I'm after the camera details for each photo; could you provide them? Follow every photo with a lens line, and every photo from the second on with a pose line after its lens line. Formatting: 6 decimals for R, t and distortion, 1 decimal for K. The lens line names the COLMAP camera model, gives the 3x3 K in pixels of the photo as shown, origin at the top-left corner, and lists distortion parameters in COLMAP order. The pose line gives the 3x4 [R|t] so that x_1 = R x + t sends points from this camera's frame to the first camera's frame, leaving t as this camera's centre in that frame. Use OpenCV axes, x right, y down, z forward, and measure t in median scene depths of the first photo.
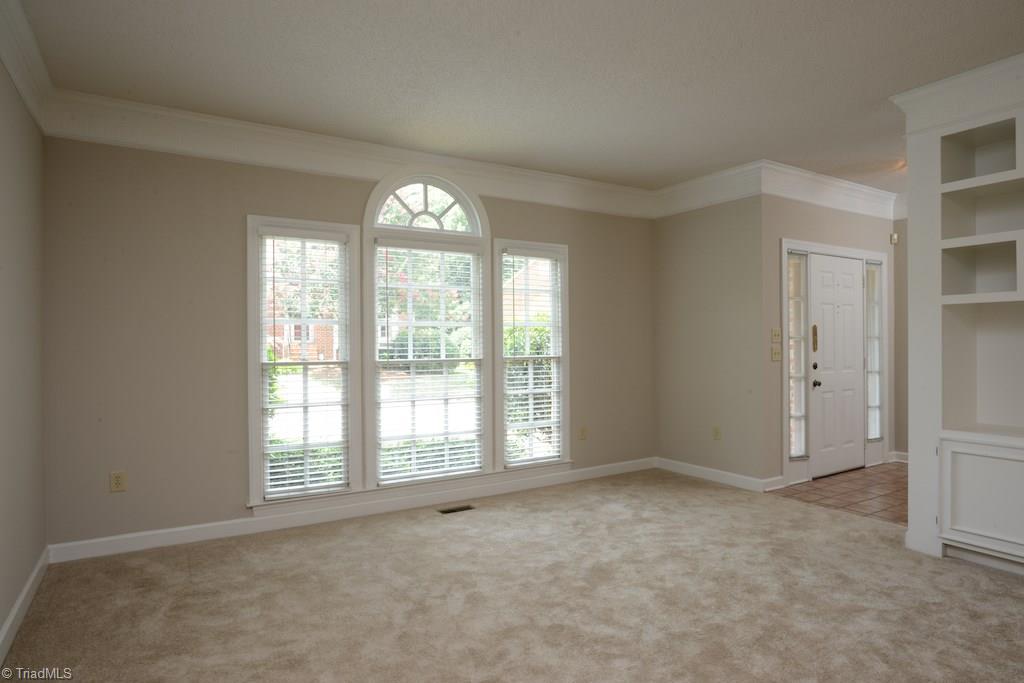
lens RADIAL K [[584.5, 0, 509.2], [0, 584.5, 341.9], [0, 0, 1]] dist [-0.022095, 0.001511]
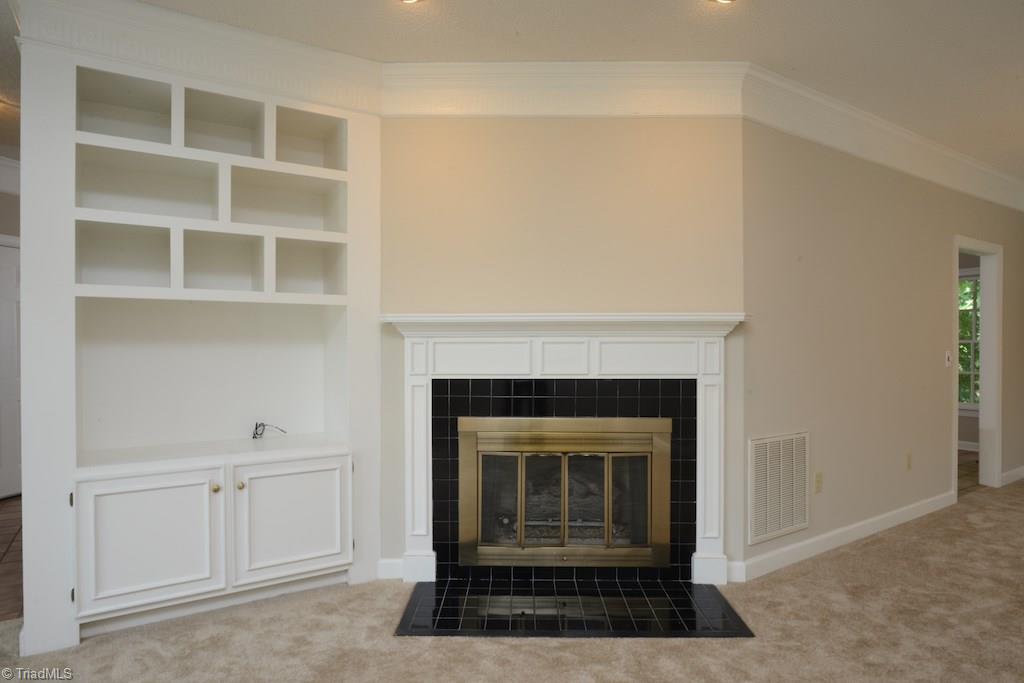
lens RADIAL K [[584.5, 0, 512.0], [0, 584.5, 345.4], [0, 0, 1]] dist [-0.022095, 0.001511]
pose [[-0.031294, -0.002248, 0.999508, 0.012973], [0.002586, 0.999994, 0.002330, -0.002027], [-0.999507, 0.002658, -0.031288, 0.479937]]
